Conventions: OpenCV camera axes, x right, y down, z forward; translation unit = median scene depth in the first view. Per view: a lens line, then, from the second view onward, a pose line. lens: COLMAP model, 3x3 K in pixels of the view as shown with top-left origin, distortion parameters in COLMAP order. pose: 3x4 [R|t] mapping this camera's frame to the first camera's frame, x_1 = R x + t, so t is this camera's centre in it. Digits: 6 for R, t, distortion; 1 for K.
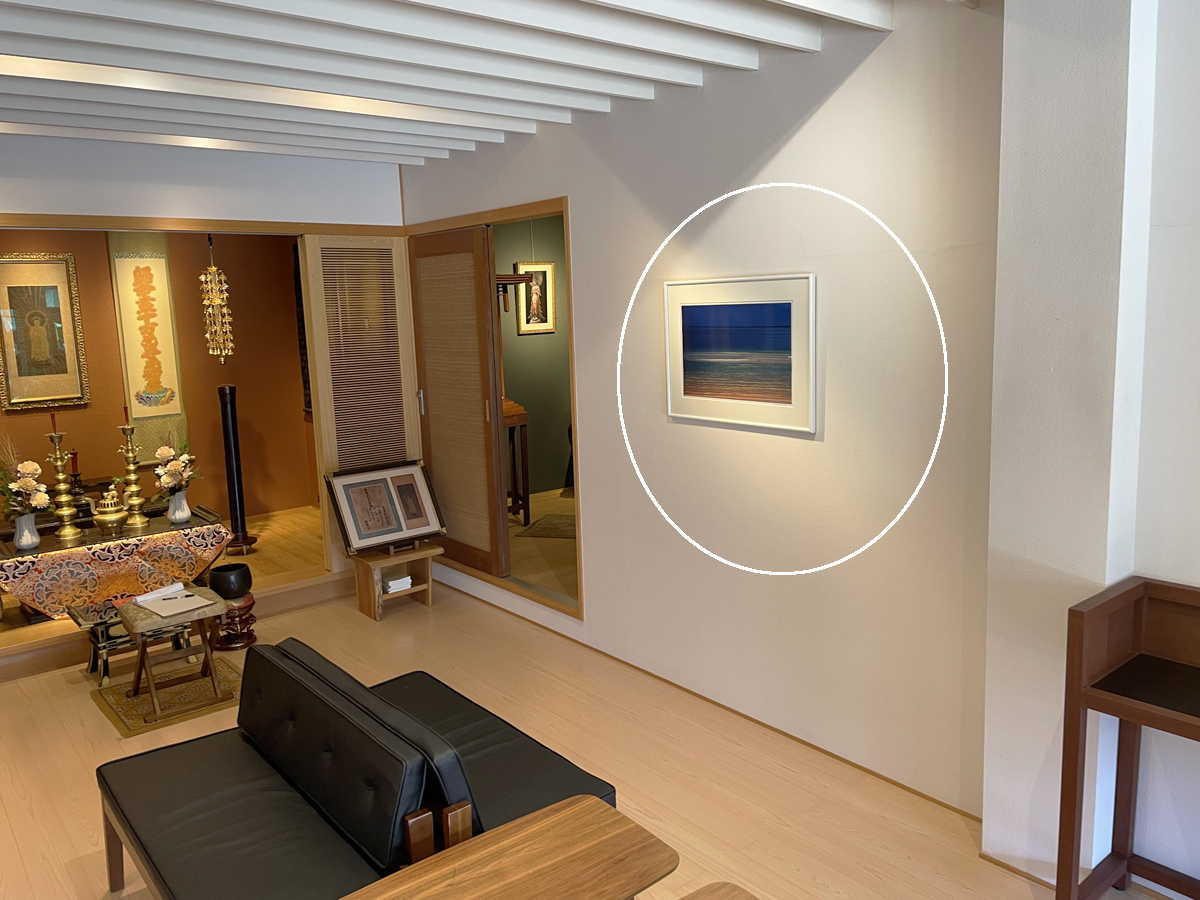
lens RADIAL K [[916.5, 0, 593.6], [0, 916.5, 443.5], [0, 0, 1]] dist [0.032697, -0.017607]
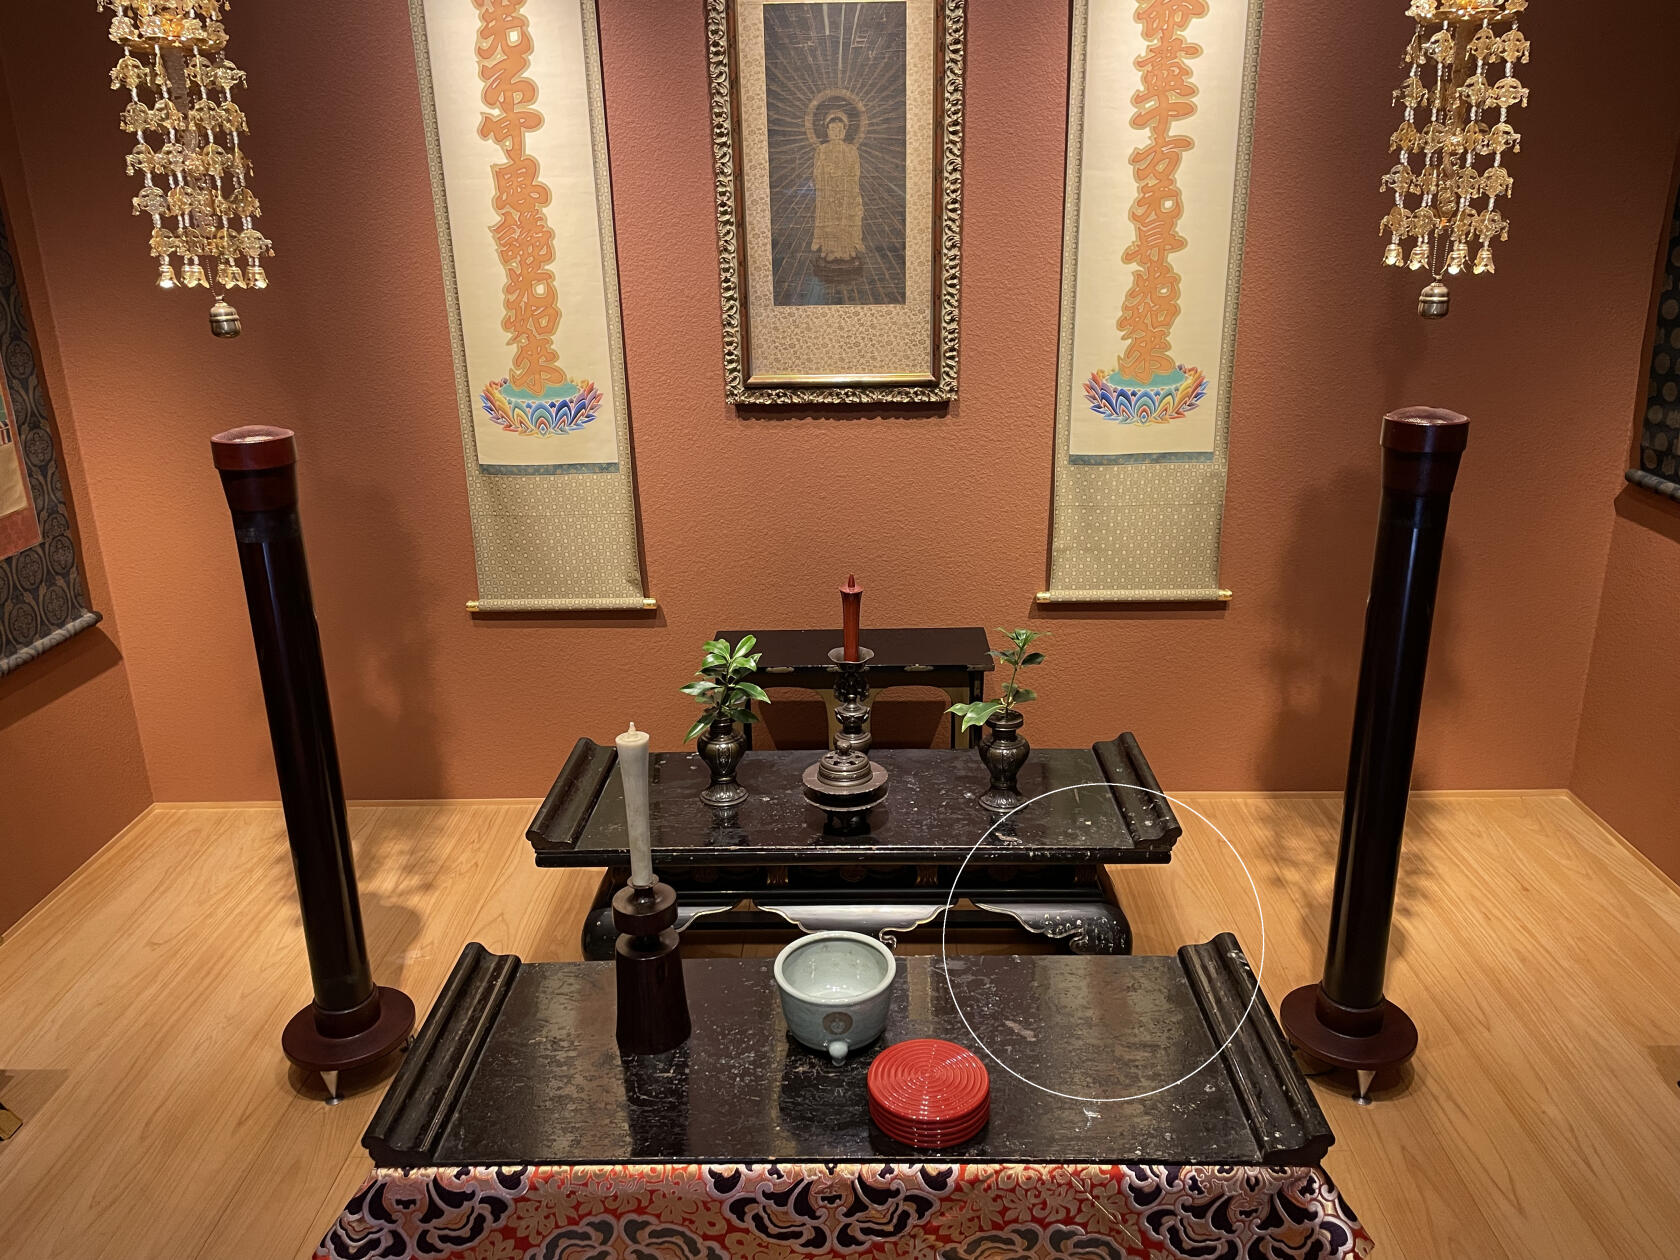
lens RADIAL K [[1283.2, 0, 844.8], [0, 1283.2, 619.0], [0, 0, 1]] dist [0.032697, -0.017607]
pose [[0.769147, 0.220150, -0.599955, -0.299990], [-0.103761, 0.969355, 0.222676, -0.067836], [0.630592, -0.109019, 0.768420, 0.645930]]
